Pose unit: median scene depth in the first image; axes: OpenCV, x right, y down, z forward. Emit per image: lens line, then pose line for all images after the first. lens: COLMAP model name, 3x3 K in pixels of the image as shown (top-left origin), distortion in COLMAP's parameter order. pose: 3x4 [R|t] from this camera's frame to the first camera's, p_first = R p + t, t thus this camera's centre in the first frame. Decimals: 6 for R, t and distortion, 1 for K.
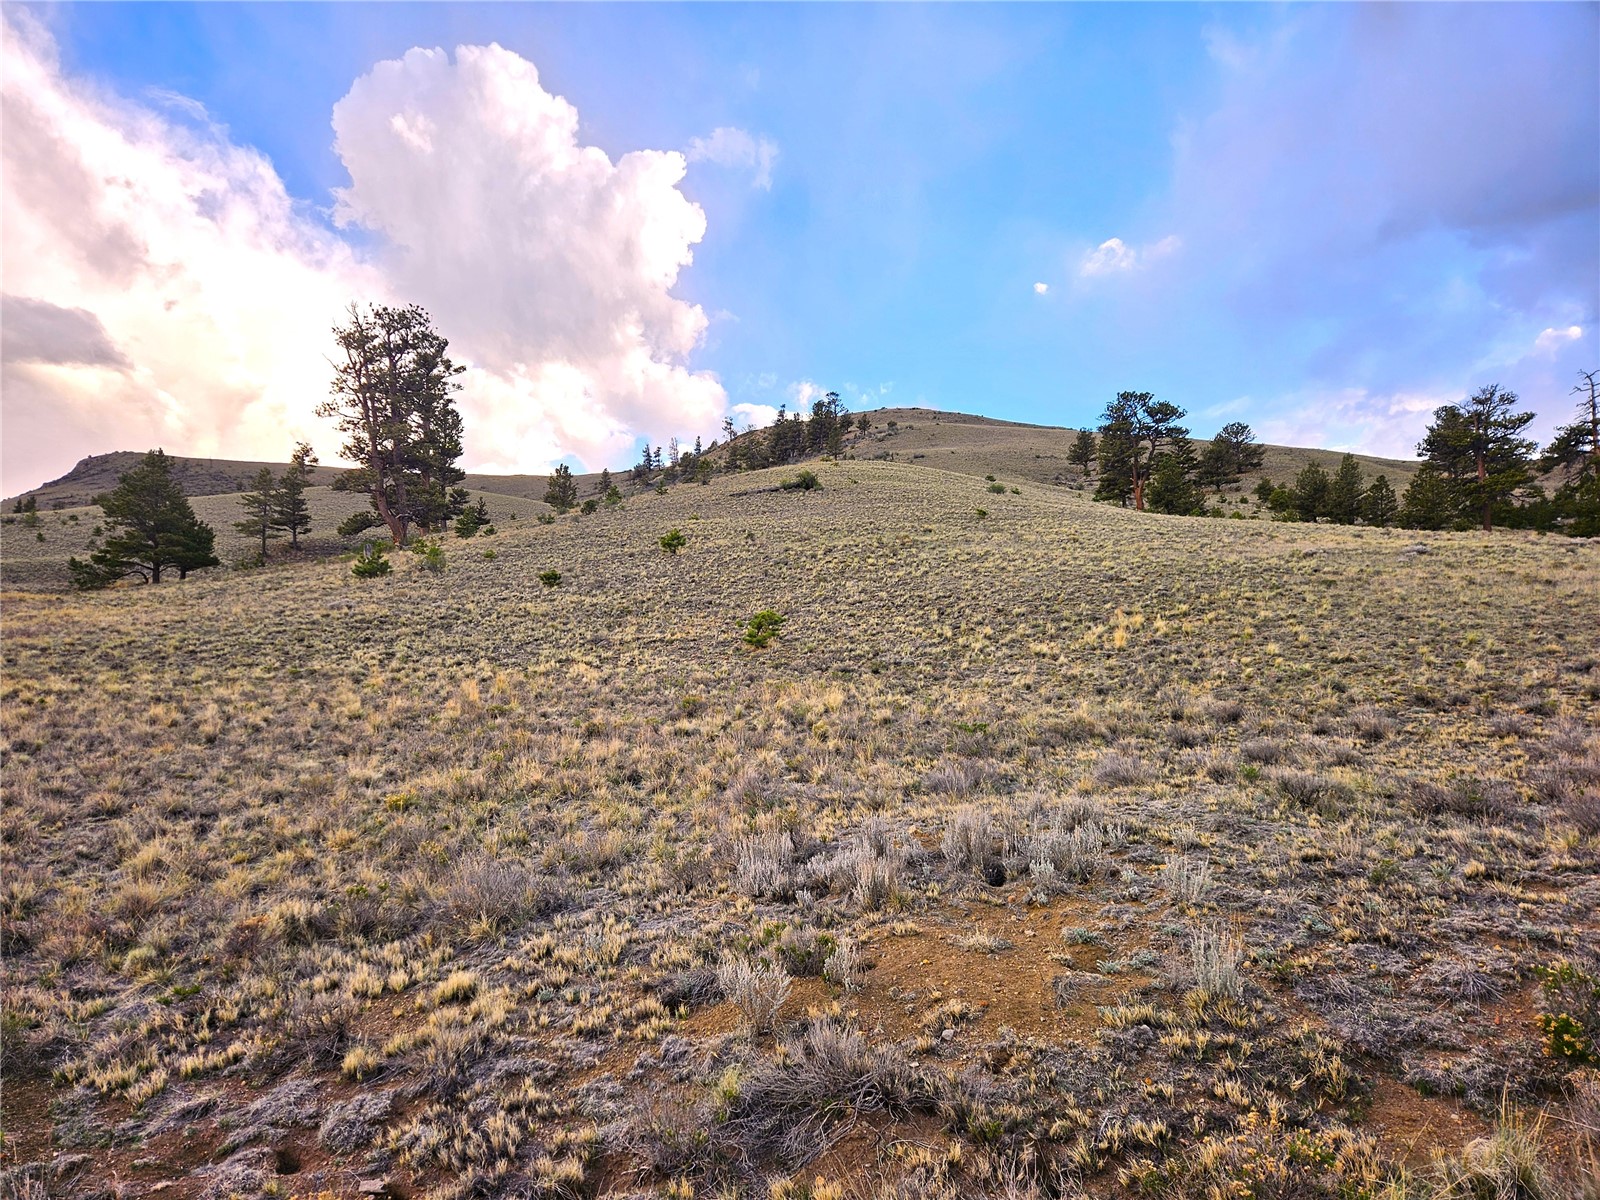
lens RADIAL K [[1066.2, 0, 773.2], [0, 1066.2, 589.3], [0, 0, 1]] dist [0.082790, -0.061788]
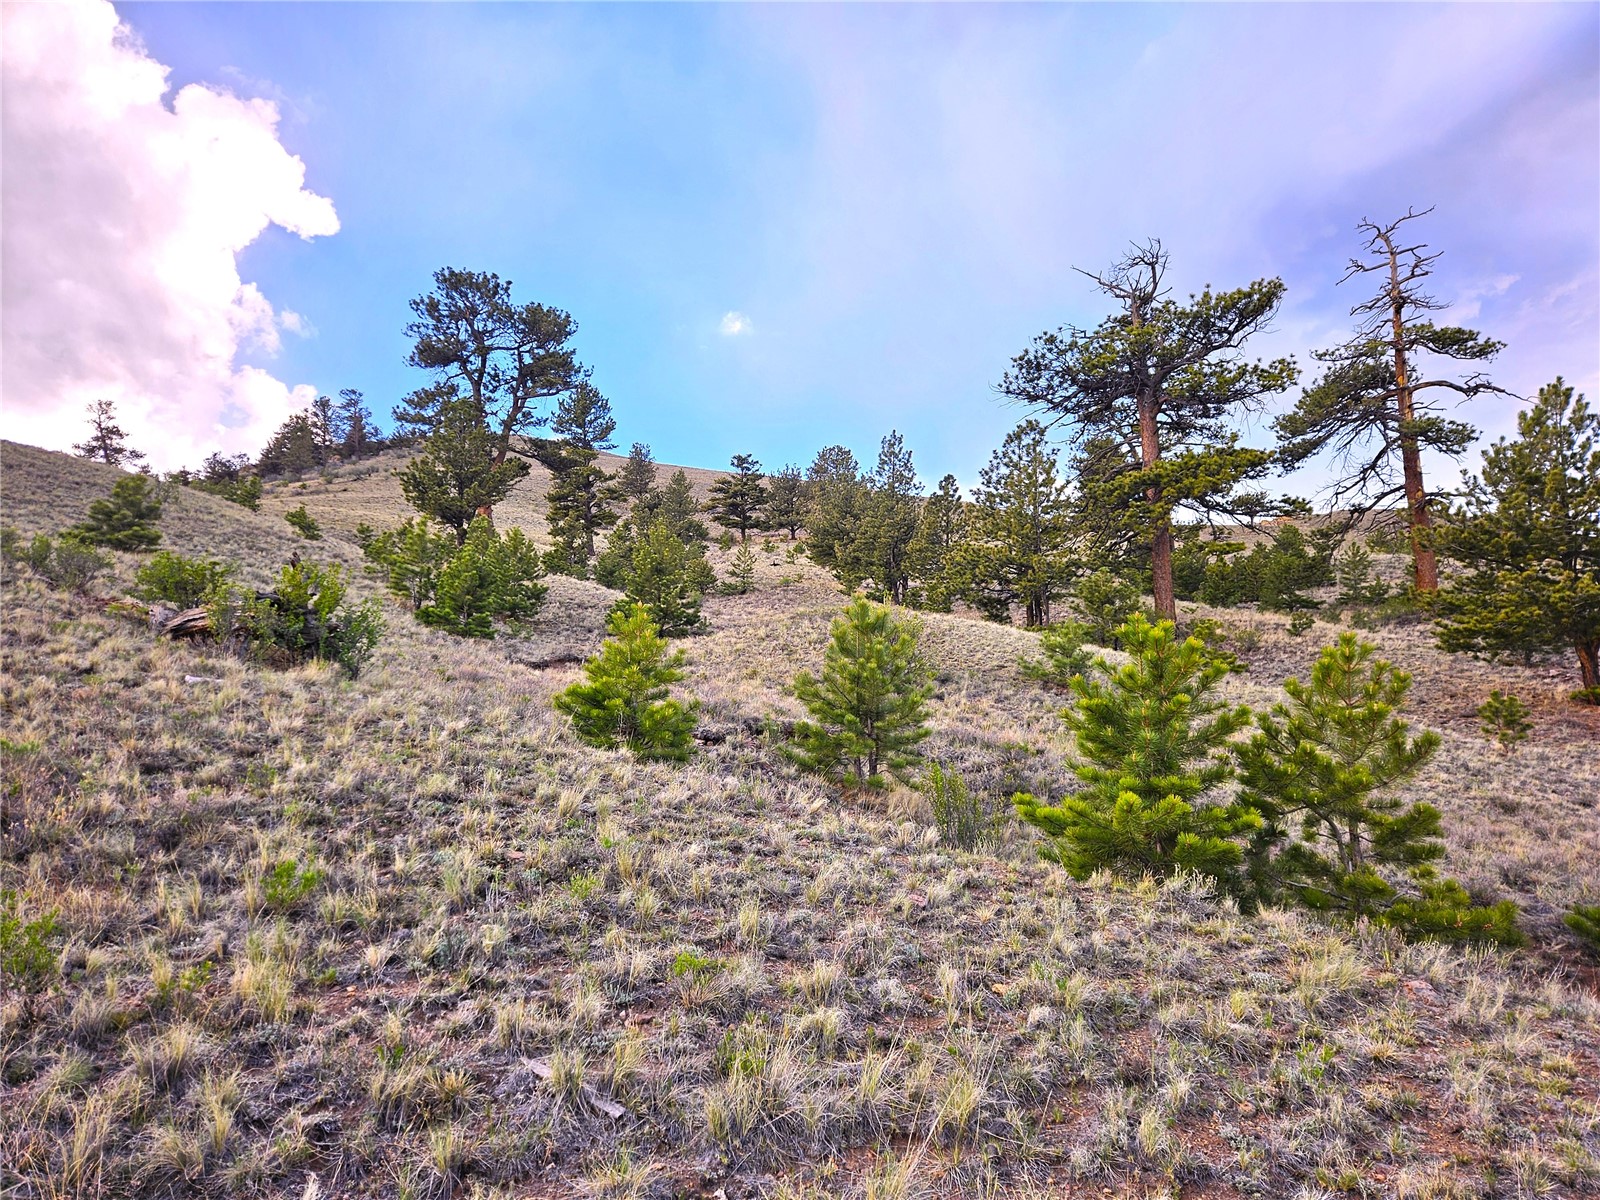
lens RADIAL K [[1066.2, 0, 812.9], [0, 1066.2, 607.2], [0, 0, 1]] dist [0.082790, -0.061788]
pose [[0.960523, 0.027638, 0.276824, 0.222083], [-0.015008, 0.998752, -0.047638, -0.017804], [-0.277795, 0.041602, 0.959739, 0.345803]]
